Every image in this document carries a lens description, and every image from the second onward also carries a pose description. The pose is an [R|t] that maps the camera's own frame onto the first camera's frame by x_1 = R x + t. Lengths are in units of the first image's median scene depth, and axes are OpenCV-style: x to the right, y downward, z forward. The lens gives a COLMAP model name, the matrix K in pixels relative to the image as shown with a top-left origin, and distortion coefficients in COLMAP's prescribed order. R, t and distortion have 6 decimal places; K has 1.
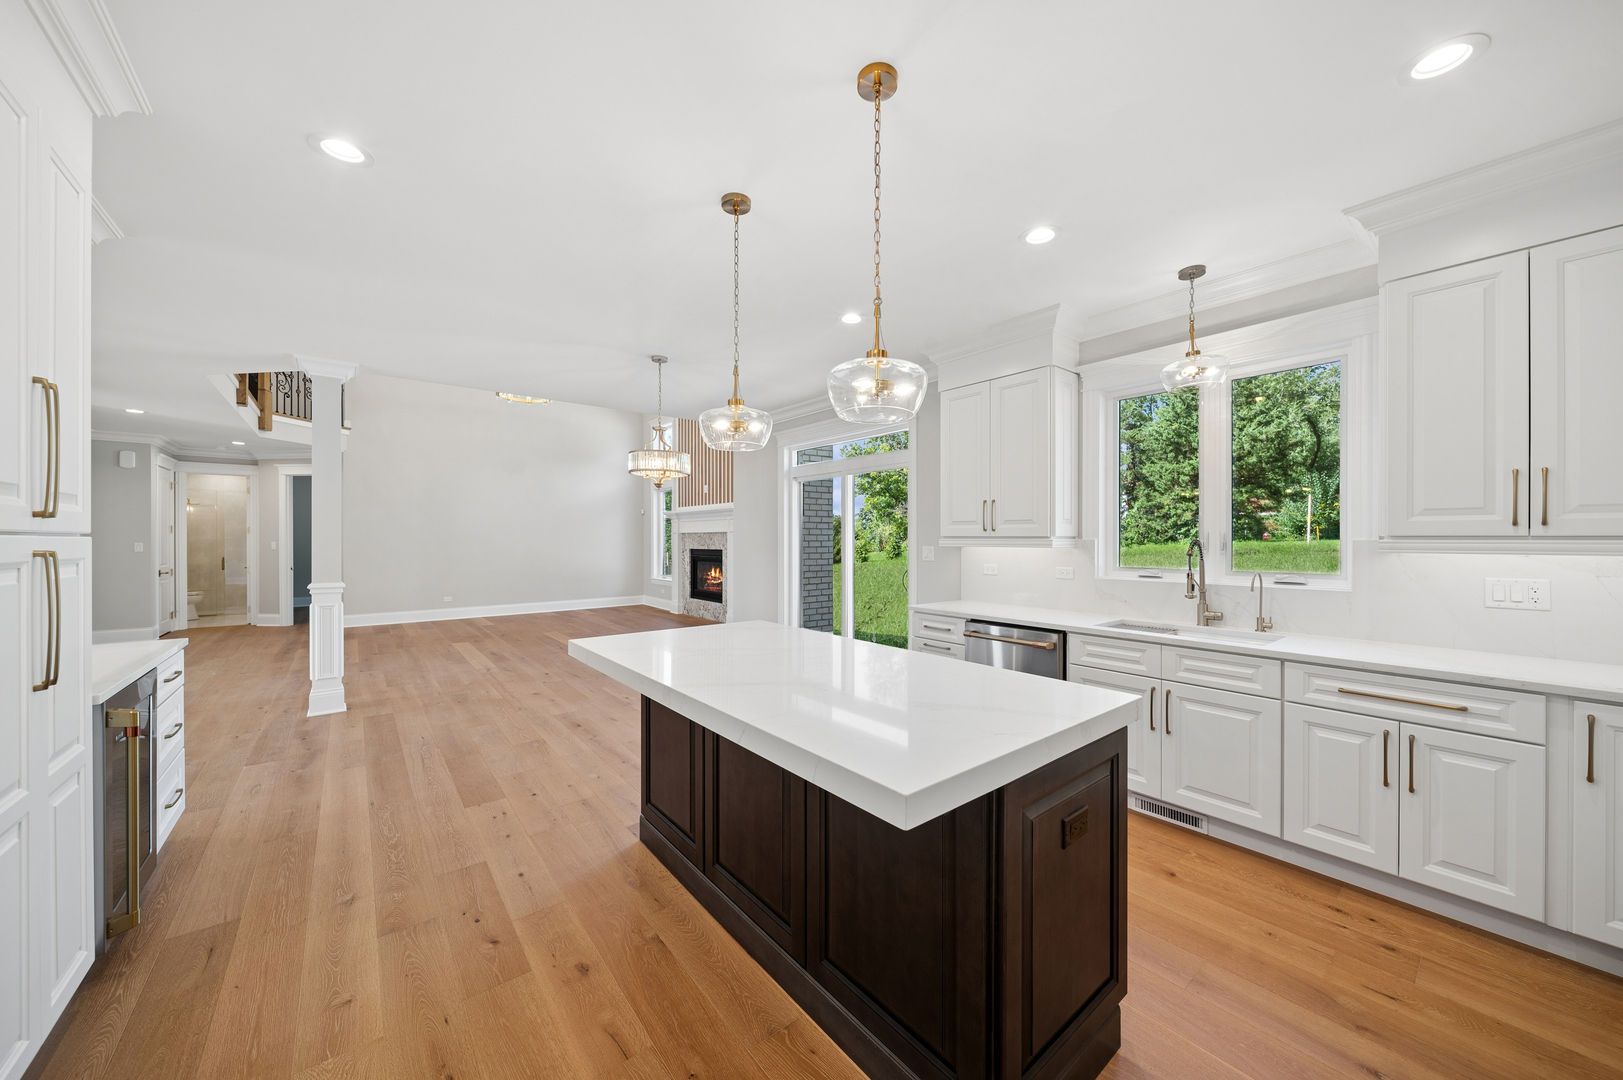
lens RADIAL K [[576.4, 0, 815.7], [0, 576.4, 544.5], [0, 0, 1]] dist [-0.001475, -0.001235]
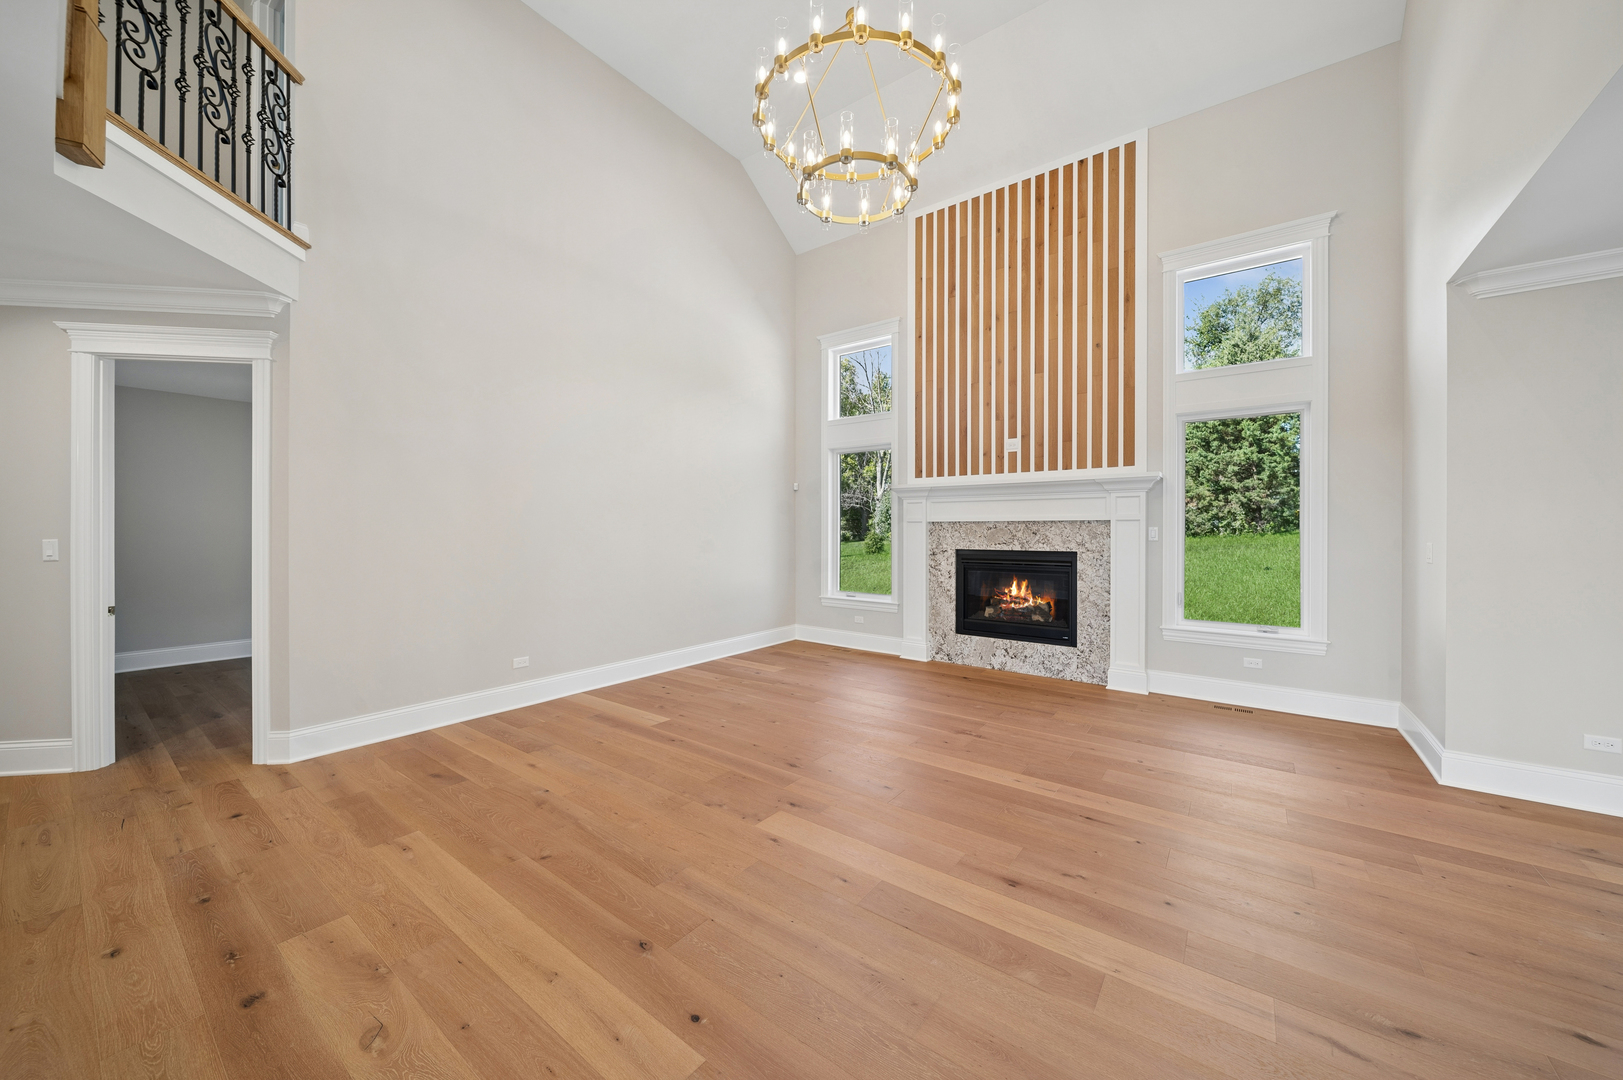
lens RADIAL K [[576.4, 0, 809.0], [0, 576.4, 533.9], [0, 0, 1]] dist [-0.001475, -0.001235]
pose [[0.967629, 0.002116, 0.252368, -0.507046], [-0.001458, 0.999995, -0.002793, -0.006026], [-0.252373, 0.002335, 0.967627, 0.472391]]
